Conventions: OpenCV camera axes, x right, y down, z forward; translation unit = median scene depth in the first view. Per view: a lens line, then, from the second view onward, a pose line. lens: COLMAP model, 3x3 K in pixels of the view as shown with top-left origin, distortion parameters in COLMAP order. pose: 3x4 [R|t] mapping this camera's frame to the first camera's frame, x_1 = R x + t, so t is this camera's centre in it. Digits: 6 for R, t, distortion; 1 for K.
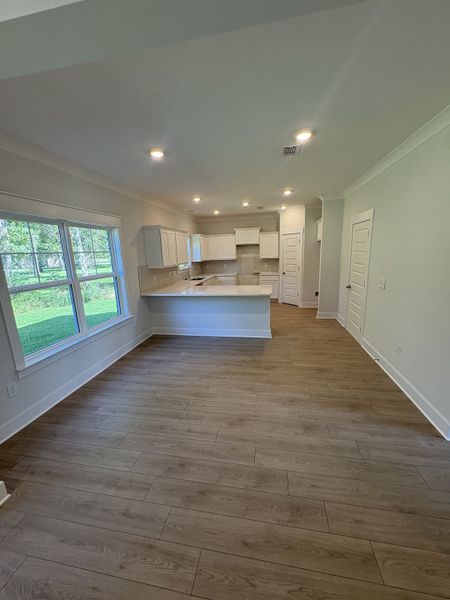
lens RADIAL K [[238.3, 0, 228.1], [0, 238.3, 303.0], [0, 0, 1]] dist [0.002692, 0.000384]
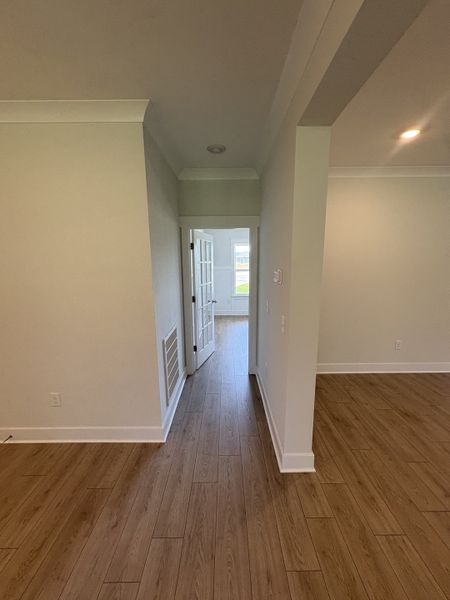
lens RADIAL K [[238.3, 0, 225.5], [0, 238.3, 299.8], [0, 0, 1]] dist [0.002692, 0.000384]
pose [[-0.178683, -0.116606, 0.976973, -0.097365], [0.223280, 0.962241, 0.155684, -0.138579], [-0.958237, 0.245956, -0.145901, 0.678638]]
